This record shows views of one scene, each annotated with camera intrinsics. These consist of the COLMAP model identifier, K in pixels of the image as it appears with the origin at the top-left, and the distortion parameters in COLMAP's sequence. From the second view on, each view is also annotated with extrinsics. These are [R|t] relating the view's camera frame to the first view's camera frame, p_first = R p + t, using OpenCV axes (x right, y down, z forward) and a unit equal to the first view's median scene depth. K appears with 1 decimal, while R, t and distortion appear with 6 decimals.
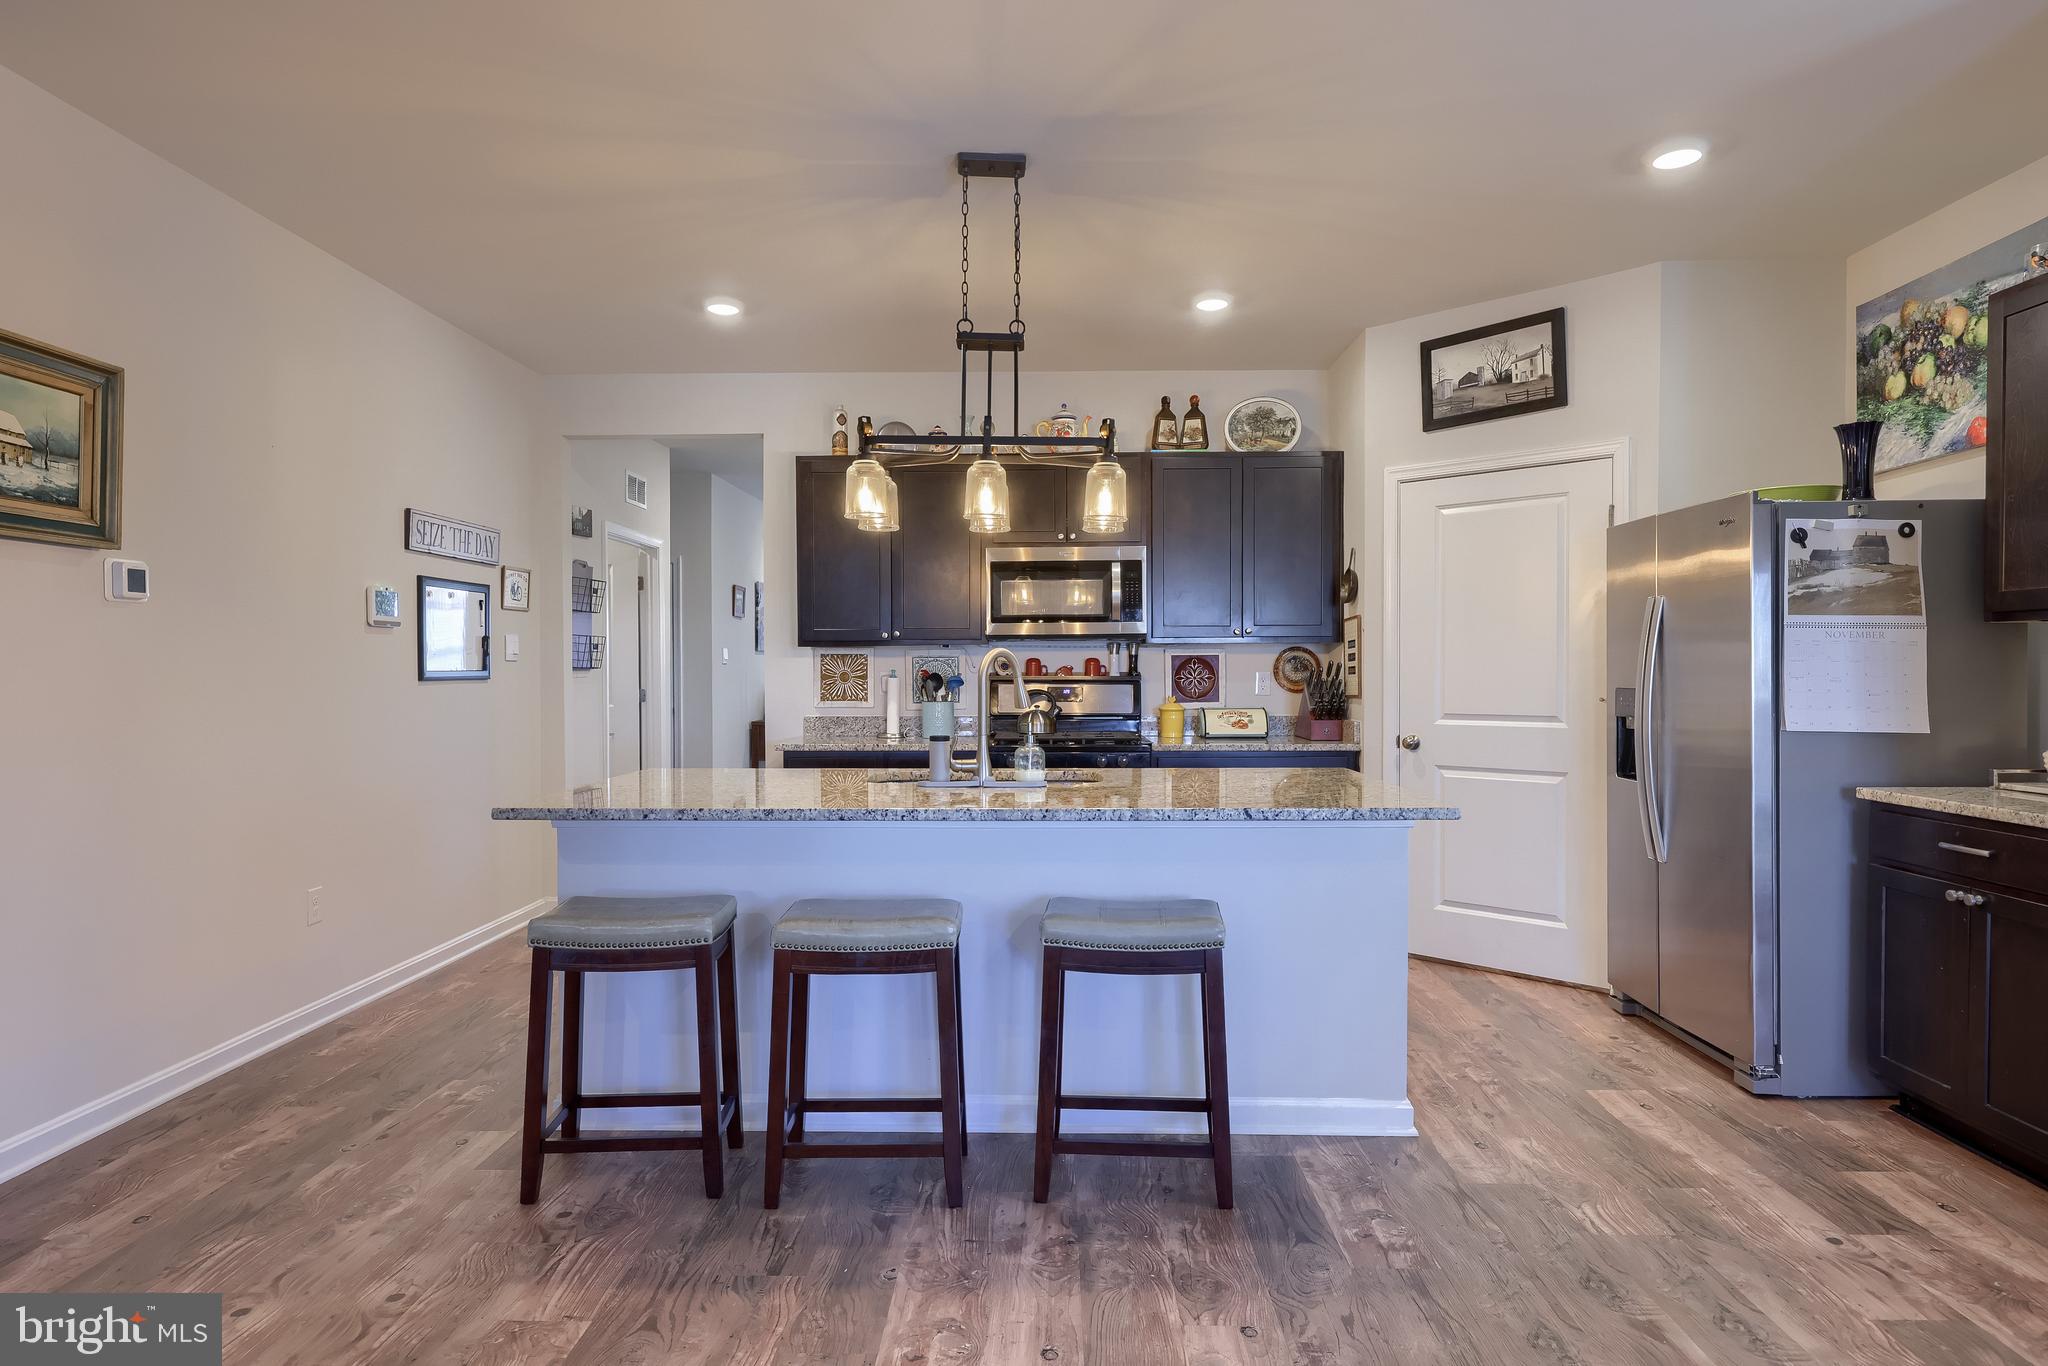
lens RADIAL K [[1204.0, 0, 1024.0], [0, 1204.0, 683.0], [0, 0, 1]] dist [0.003337, 0.001311]
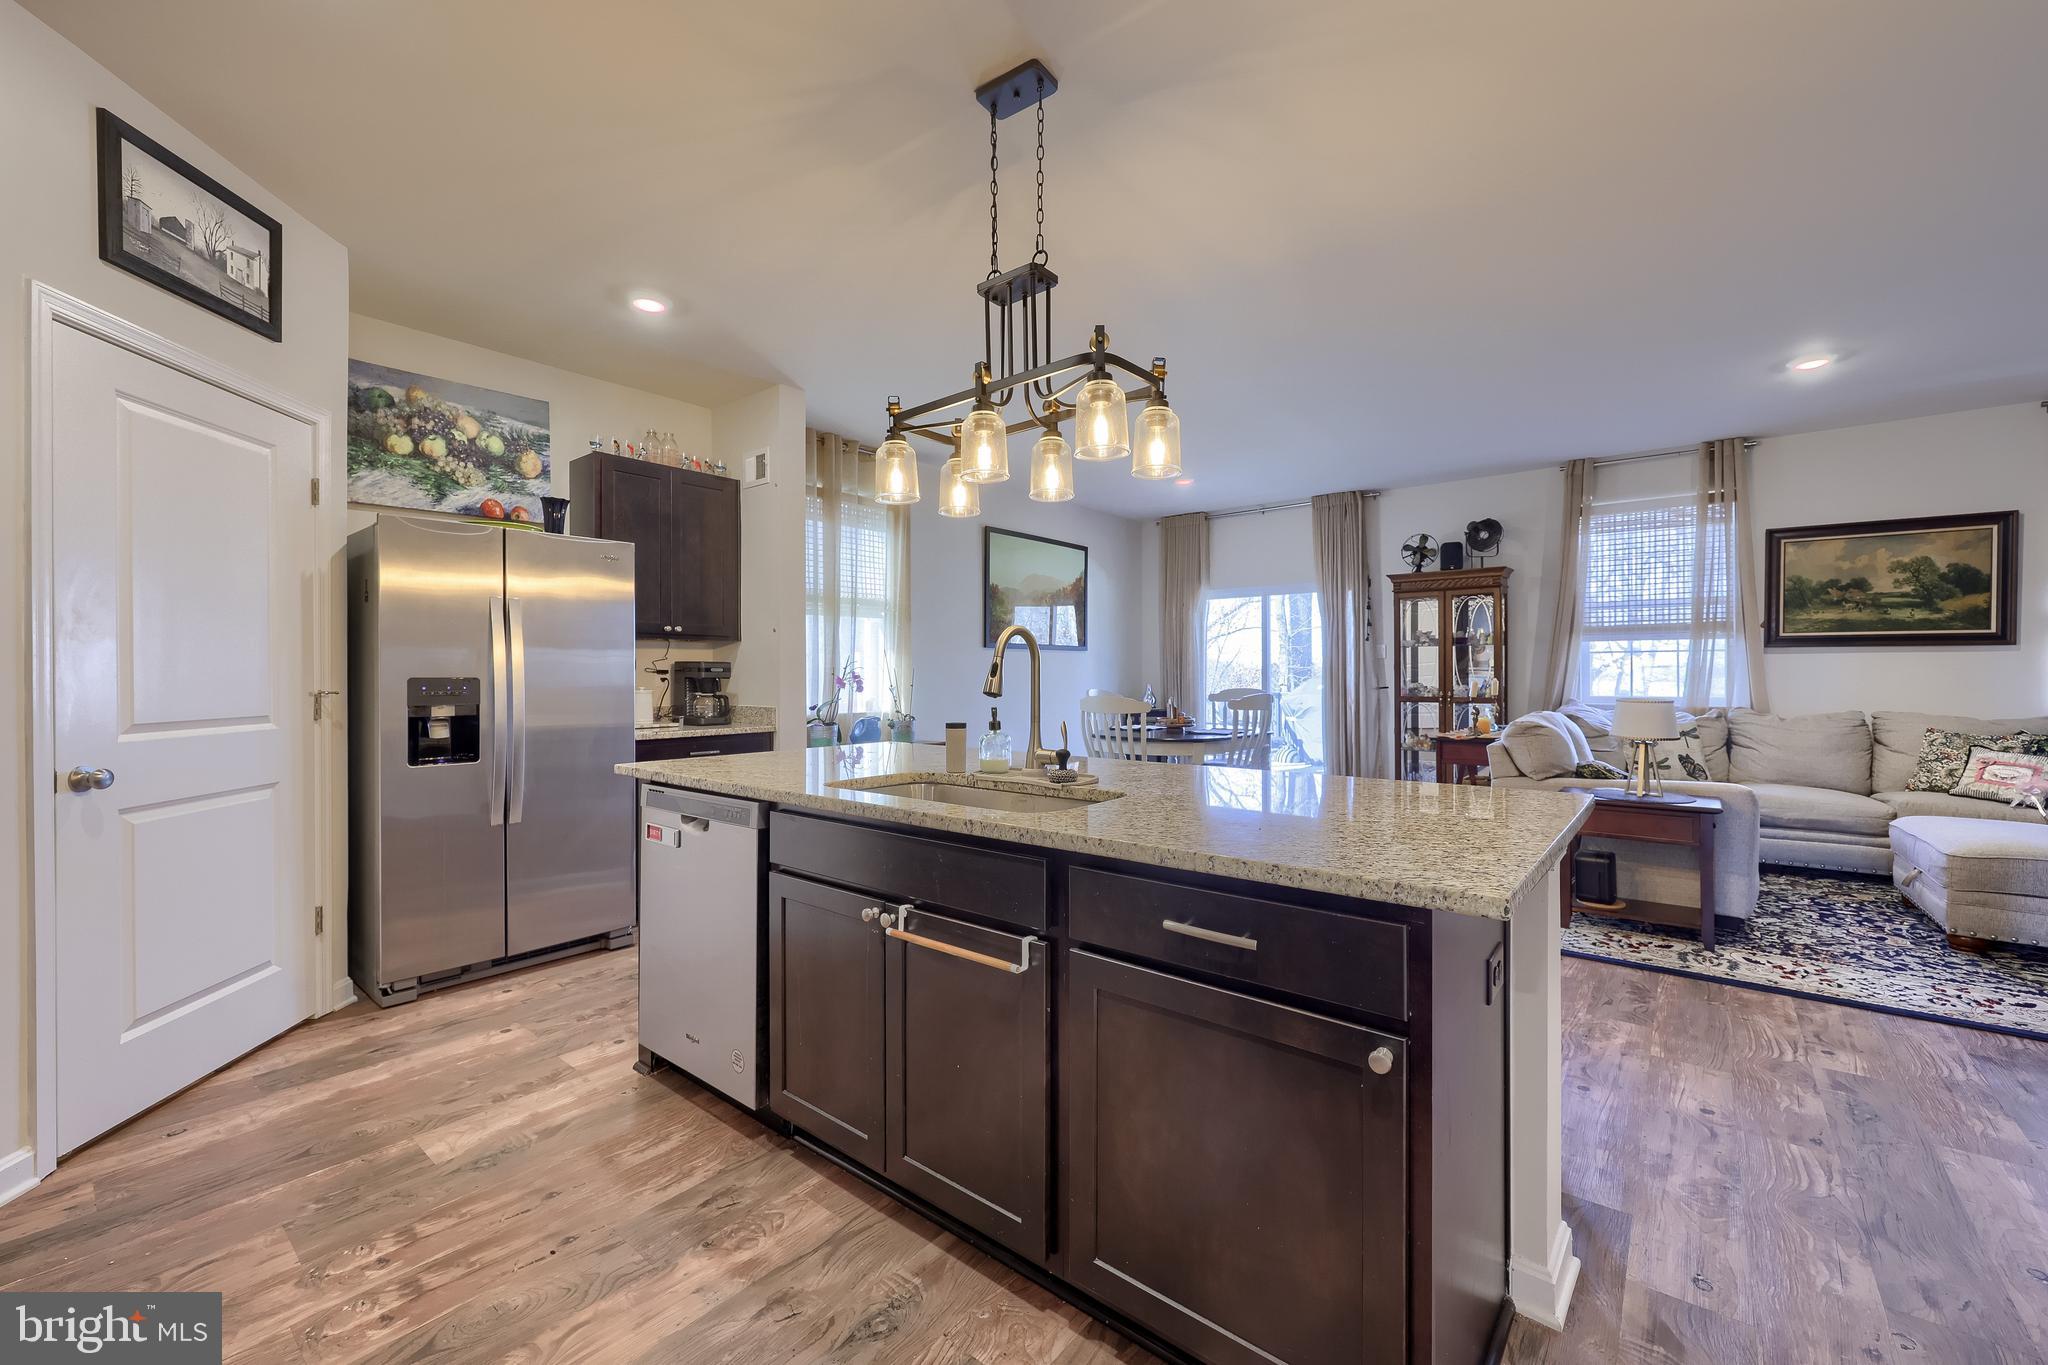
lens RADIAL K [[828.5, 0, 1025.9], [0, 828.5, 675.9], [0, 0, 1]] dist [0.009586, -0.000039]
pose [[-0.793079, 0.002041, 0.609115, -0.344881], [0.010873, 0.999882, 0.010807, 0.000088], [-0.609022, 0.015194, -0.793008, 1.260028]]
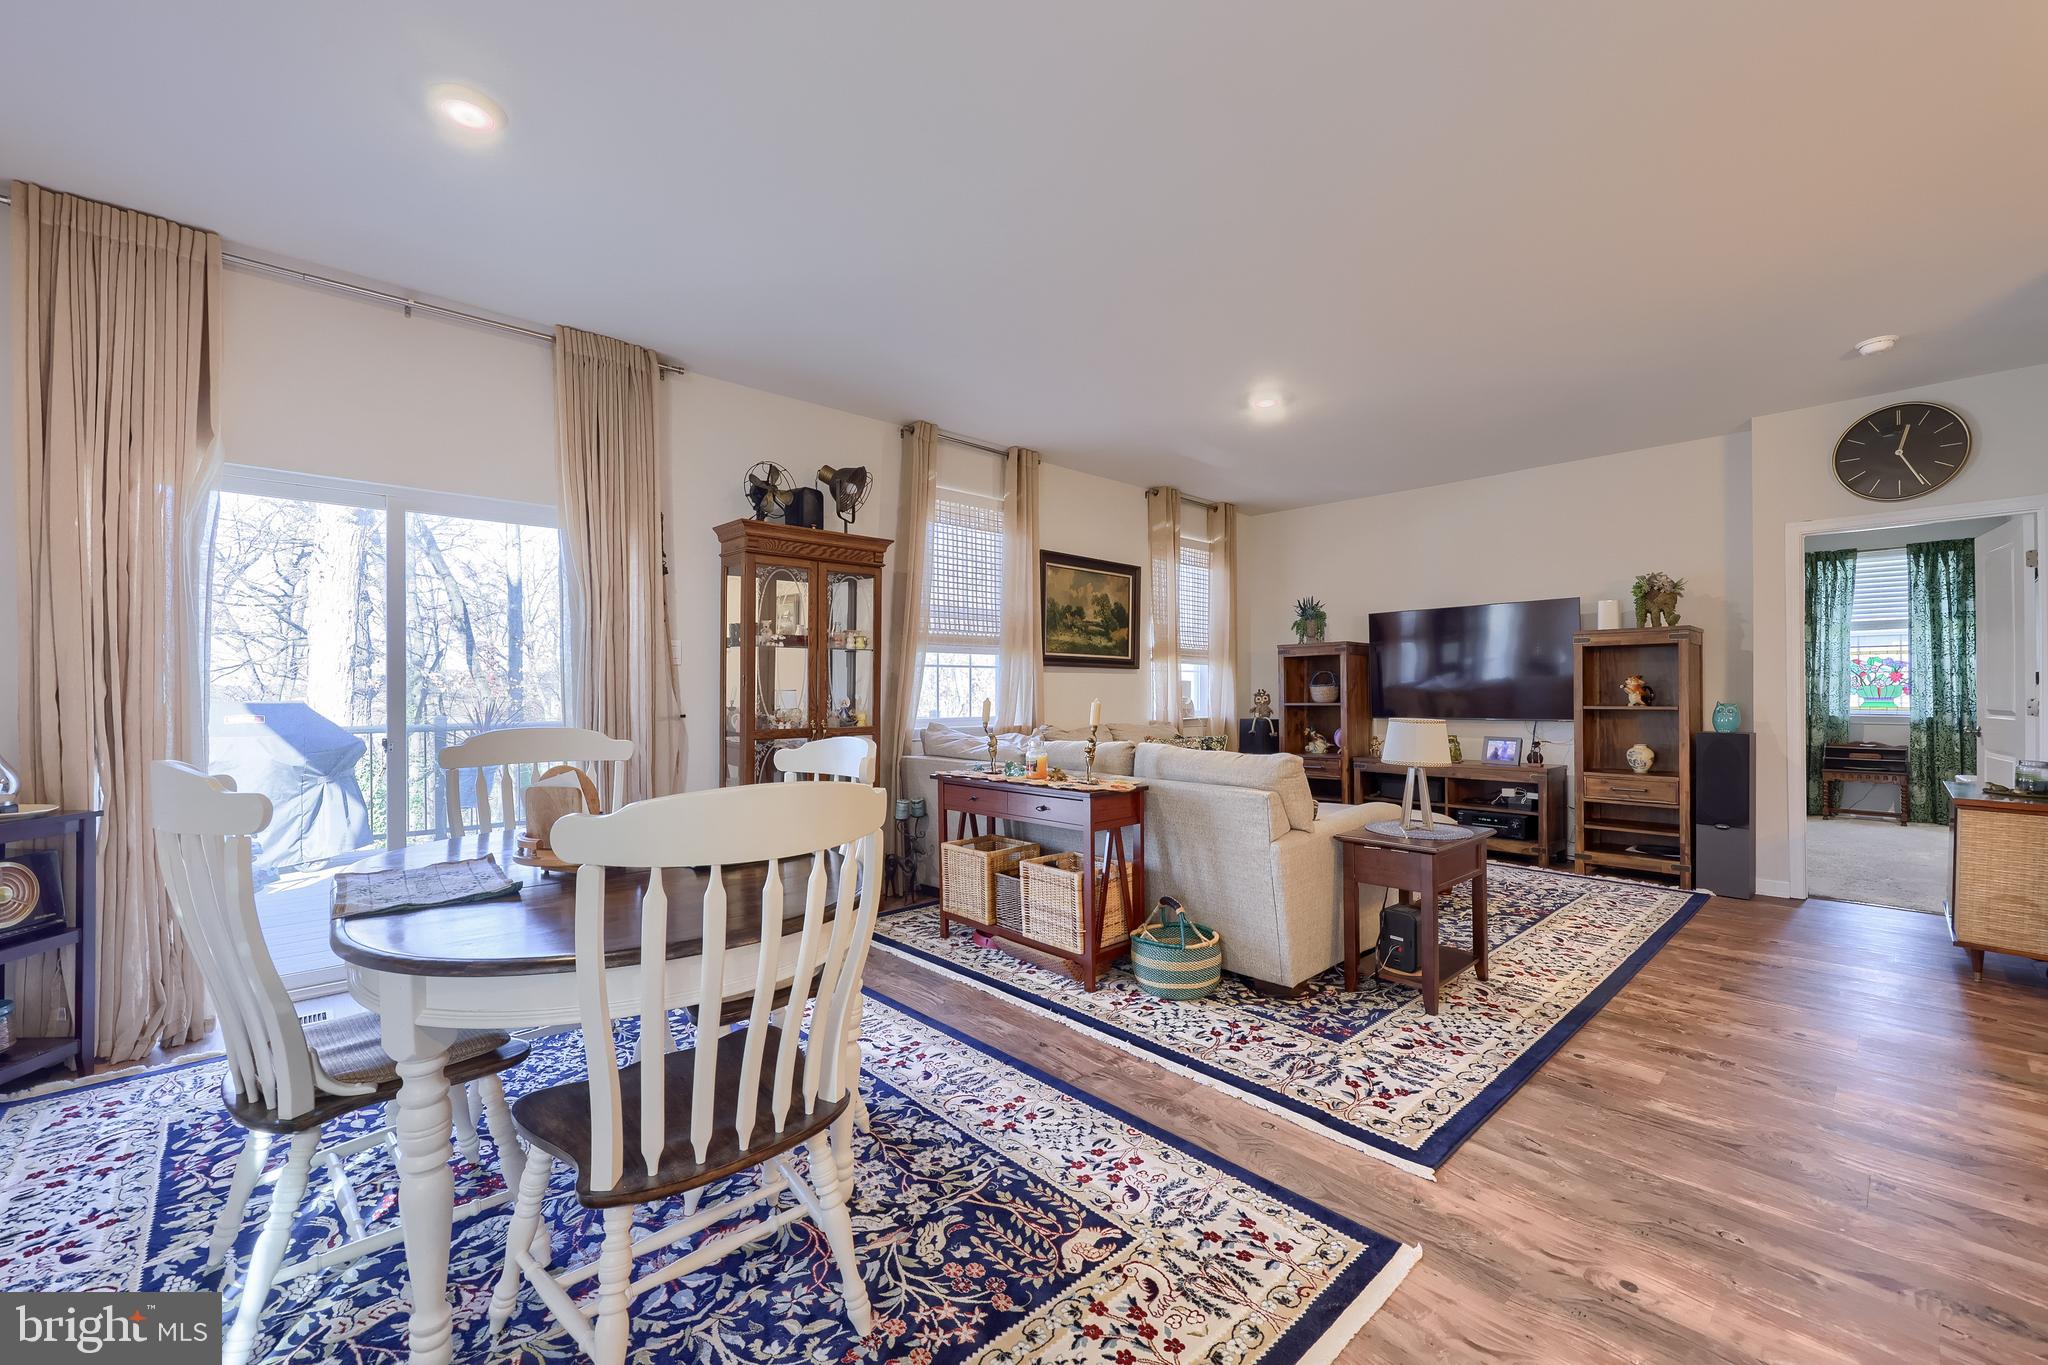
lens RADIAL K [[840.7, 0, 1029.6], [0, 840.7, 693.4], [0, 0, 1]] dist [-0.000058, 0.000089]
pose [[-0.715230, 0.006212, -0.698862, 0.481345], [-0.005257, 0.999884, 0.014267, 0.007669], [0.698870, 0.013878, -0.715114, 0.464853]]
